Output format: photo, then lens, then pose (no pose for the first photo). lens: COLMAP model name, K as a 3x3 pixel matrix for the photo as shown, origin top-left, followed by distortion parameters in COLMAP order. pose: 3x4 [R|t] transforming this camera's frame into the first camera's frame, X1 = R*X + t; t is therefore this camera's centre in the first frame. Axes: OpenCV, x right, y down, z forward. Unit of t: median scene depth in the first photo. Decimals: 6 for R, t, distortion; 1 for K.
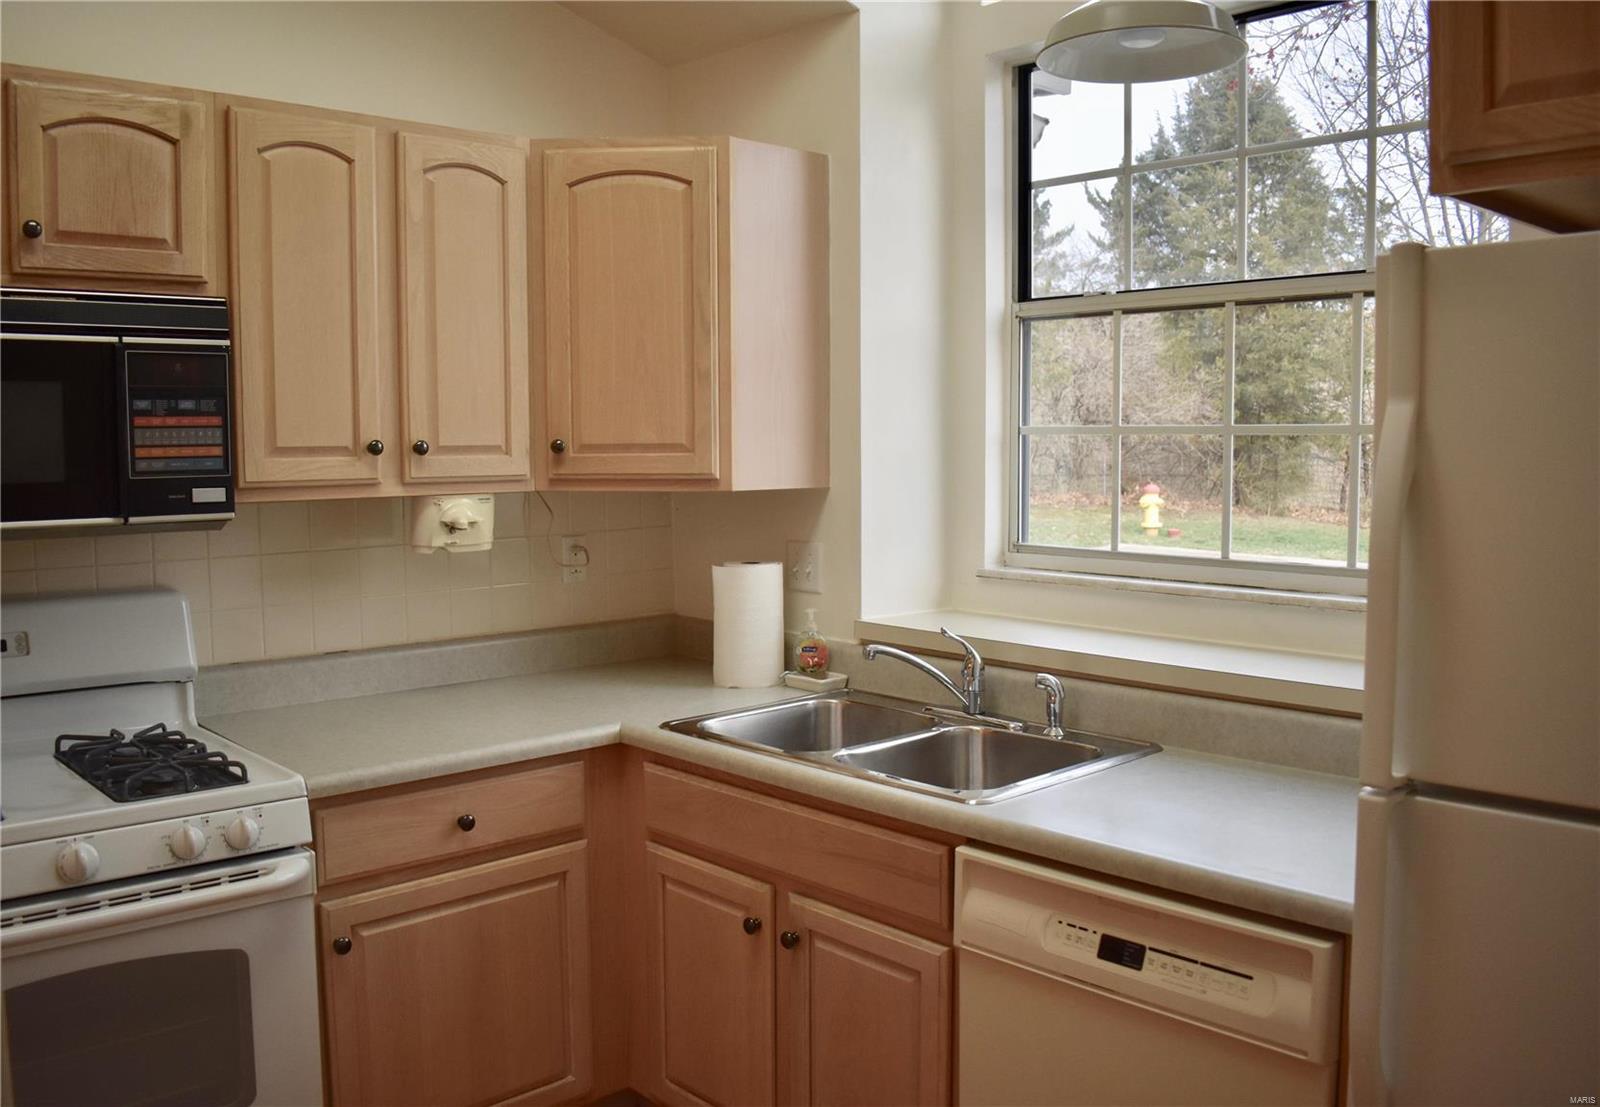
lens RADIAL K [[1335.8, 0, 800.0], [0, 1335.8, 553.5], [0, 0, 1]] dist [-0.070829, 0.009800]
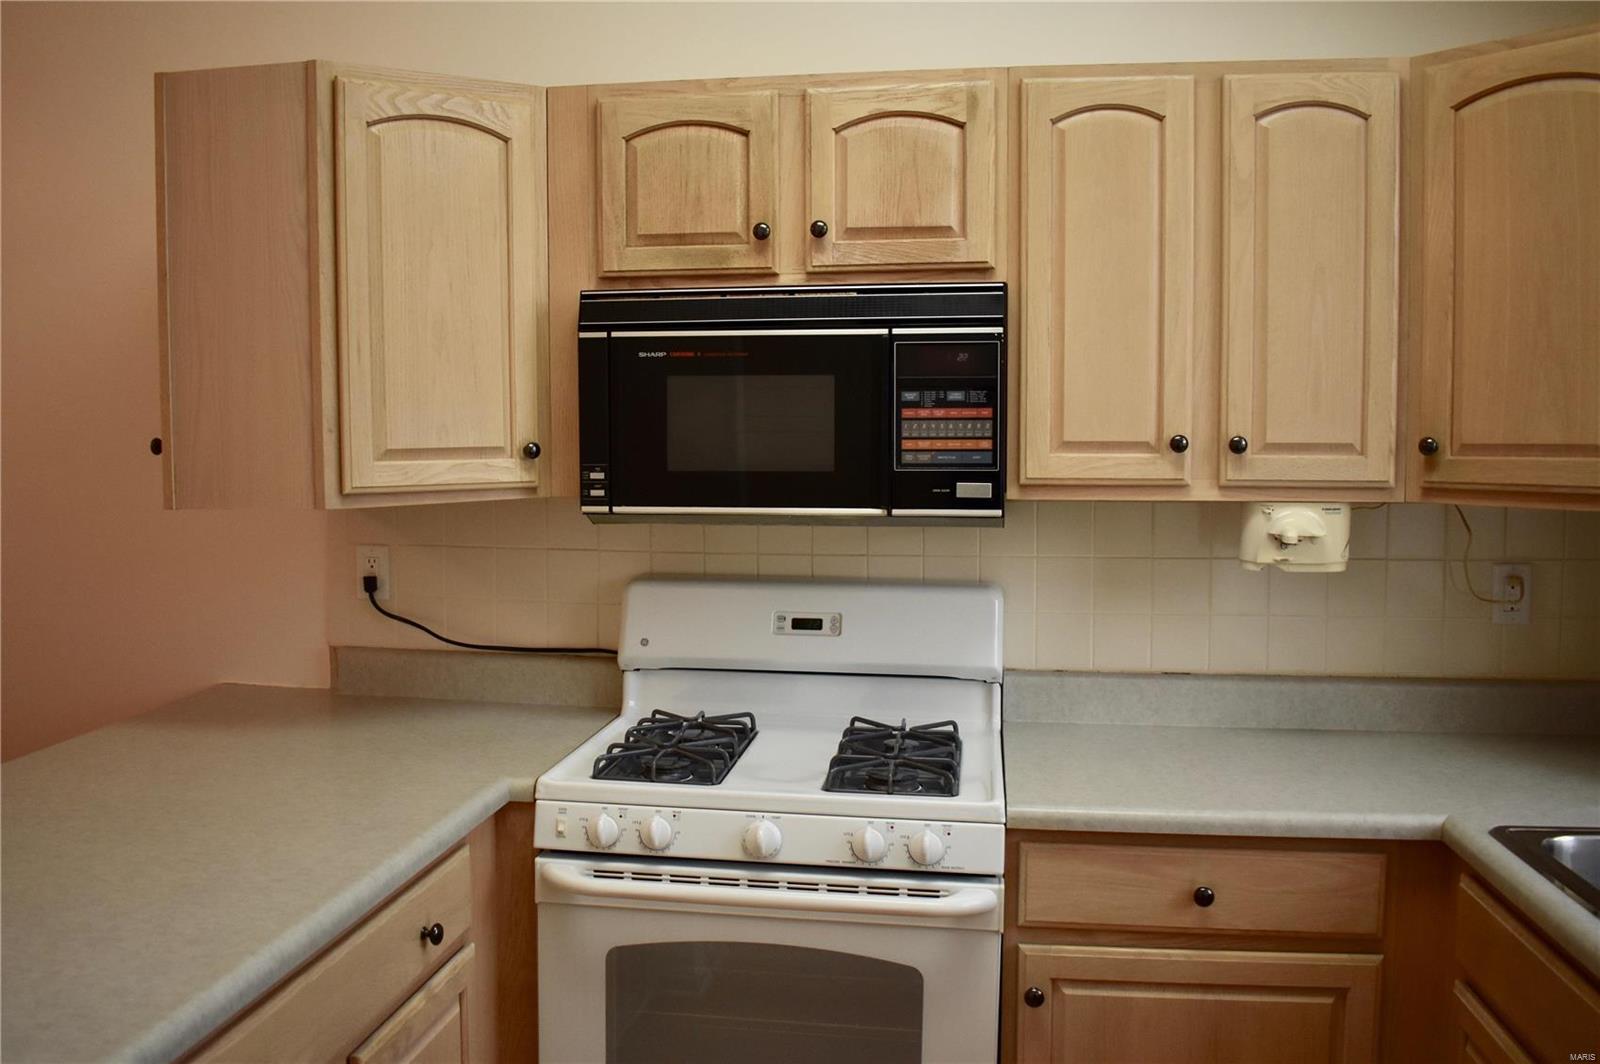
lens RADIAL K [[1427.4, 0, 800.0], [0, 1427.4, 532.0], [0, 0, 1]] dist [-0.077253, 0.003490]
pose [[0.640490, 0.058208, -0.765758, 0.263011], [-0.070303, 0.997381, 0.017013, -0.022914], [0.764742, 0.042938, 0.642904, 0.240206]]
